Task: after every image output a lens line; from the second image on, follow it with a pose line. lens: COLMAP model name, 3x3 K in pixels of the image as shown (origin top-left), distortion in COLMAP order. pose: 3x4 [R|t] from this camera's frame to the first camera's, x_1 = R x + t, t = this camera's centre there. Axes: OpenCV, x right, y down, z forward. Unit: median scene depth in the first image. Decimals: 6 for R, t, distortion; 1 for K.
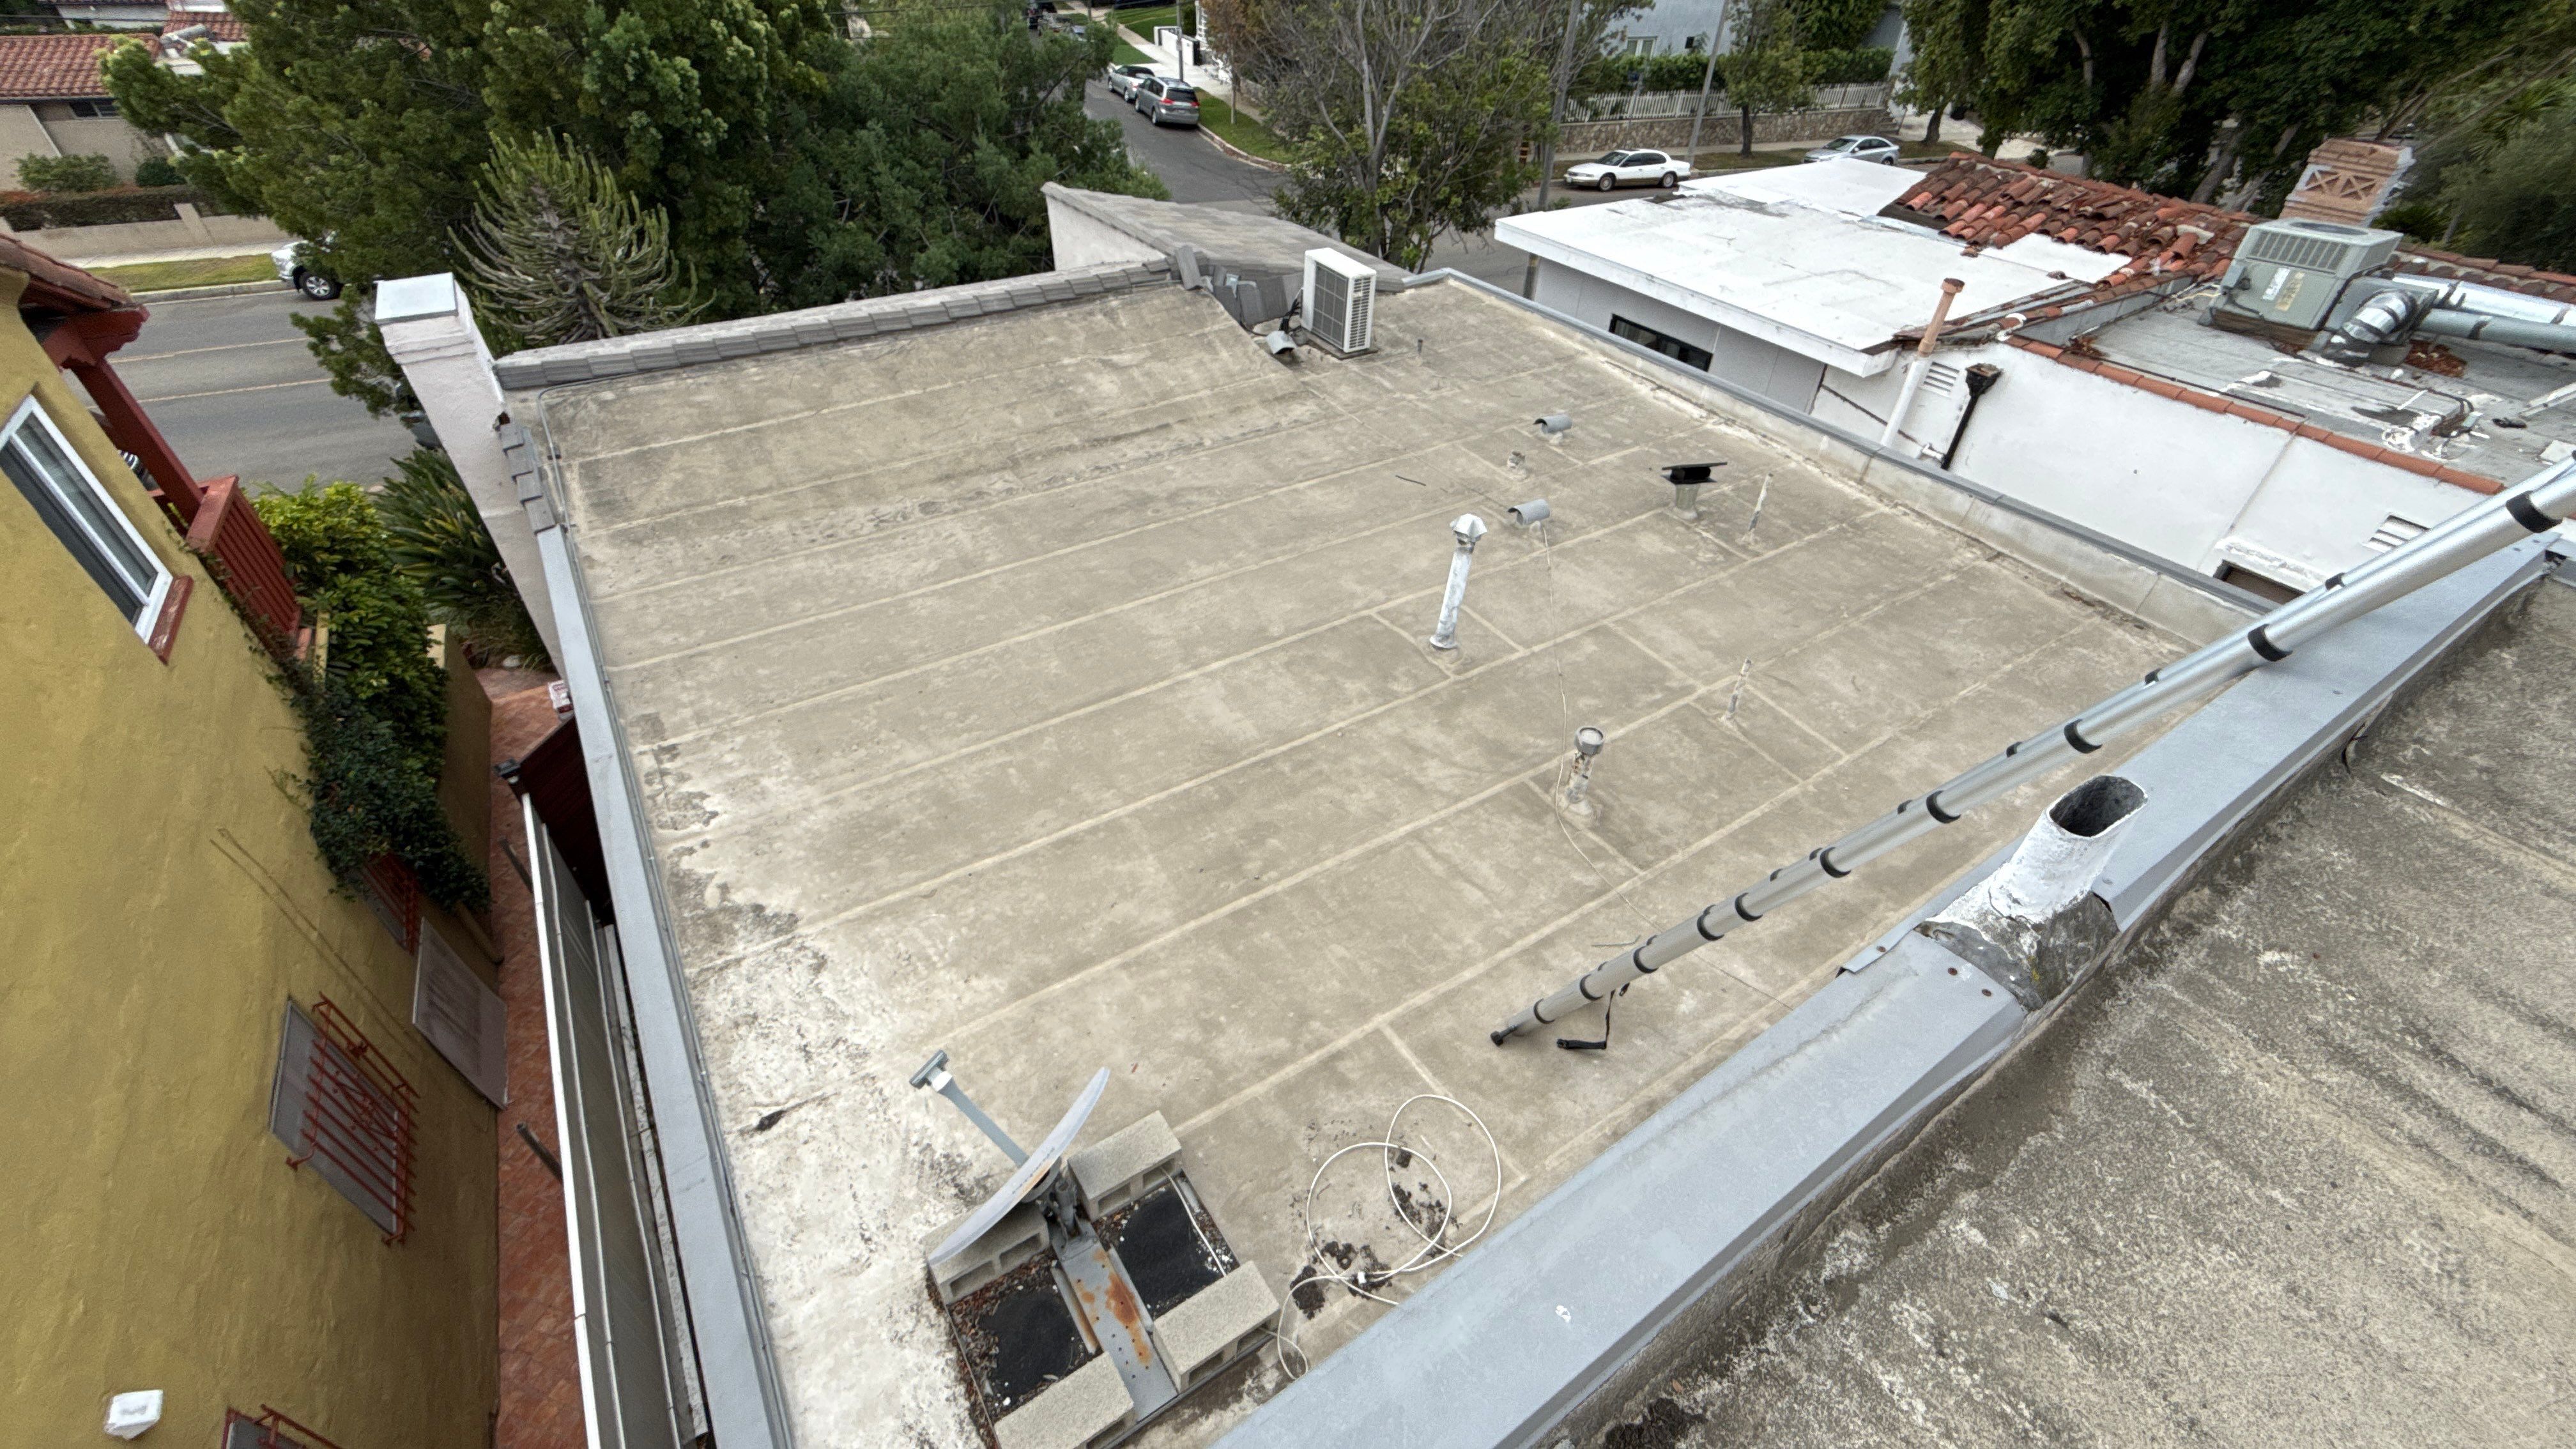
lens RADIAL K [[1031.4, 0, 1291.0], [0, 1031.4, 731.8], [0, 0, 1]] dist [0.001703, -0.000032]
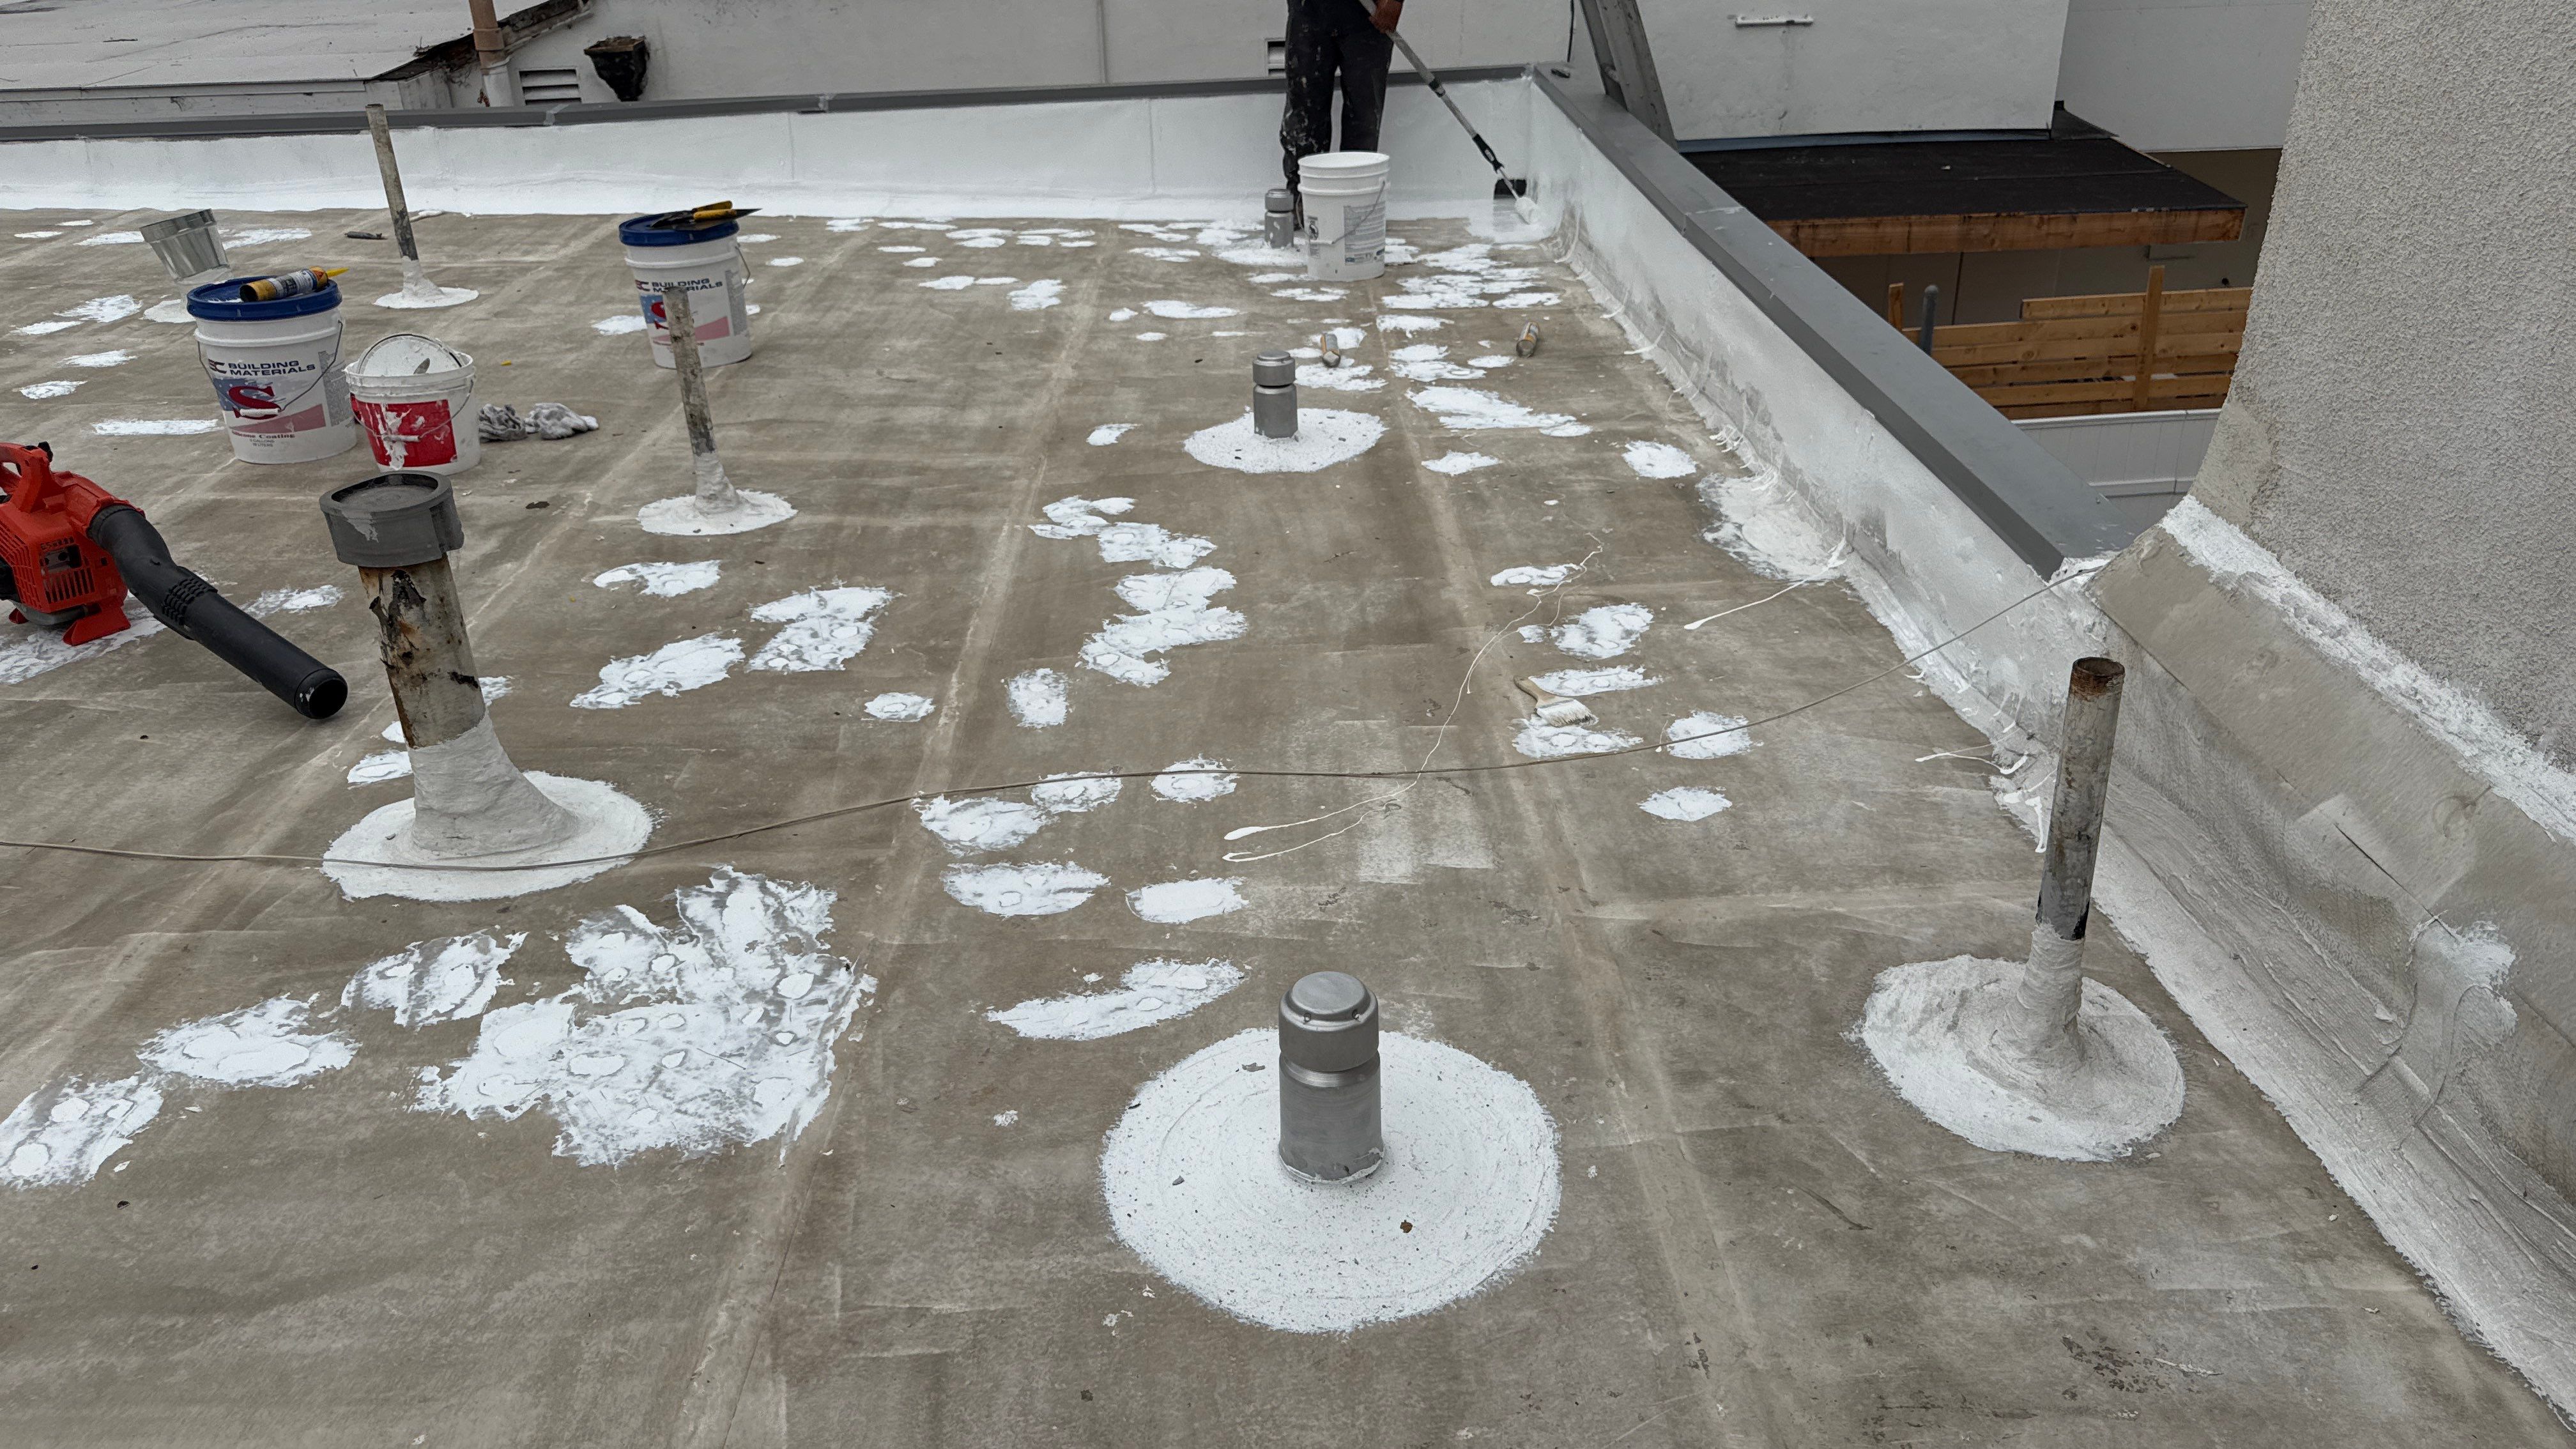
lens RADIAL K [[1799.0, 0, 1280.7], [0, 1799.0, 722.6], [0, 0, 1]] dist [0.113488, -0.190592]
pose [[0.532823, -0.416438, 0.736668, 0.035957], [0.576589, 0.815840, 0.044155, 0.069965], [-0.619391, 0.401228, 0.674812, 0.296267]]
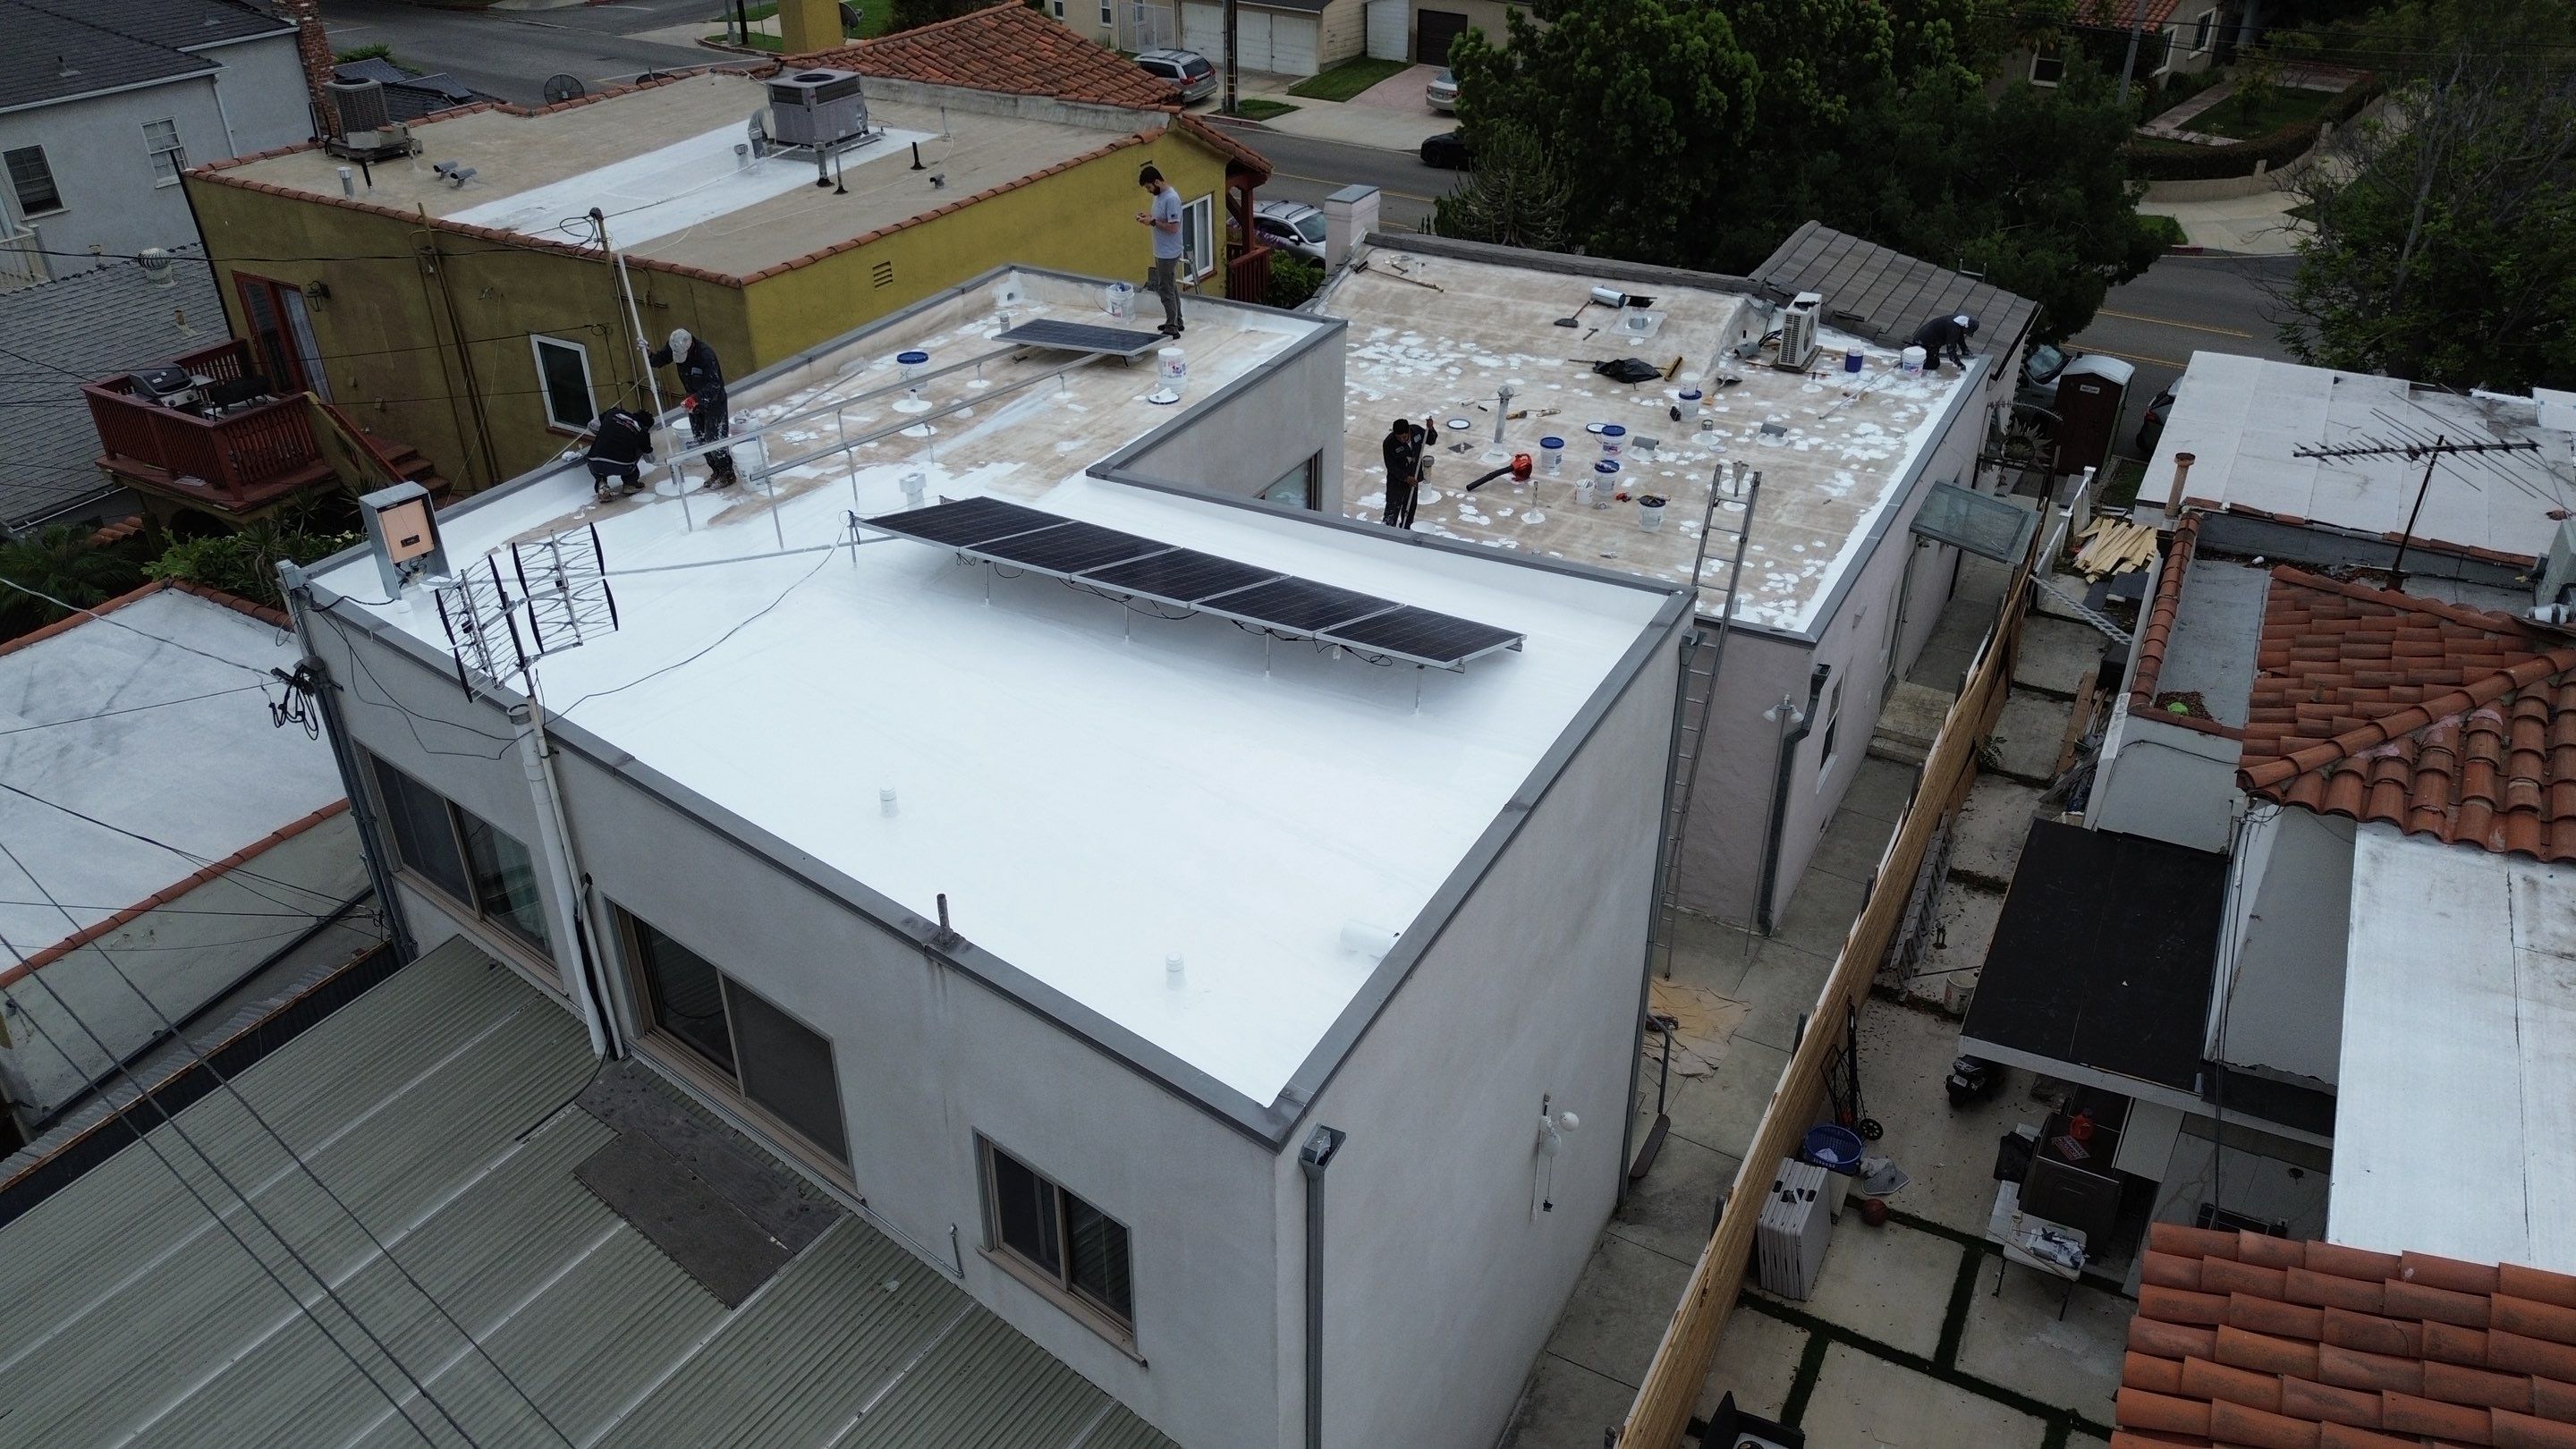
lens RADIAL K [[1837.3, 0, 1286.6], [0, 1837.3, 730.3], [0, 0, 1]] dist [0.051813, -0.047793]
pose [[0.479823, 0.419700, -0.770469, 1.703495], [-0.548729, 0.828768, 0.109727, 0.109388], [0.684592, 0.370129, 0.627963, -0.744217]]
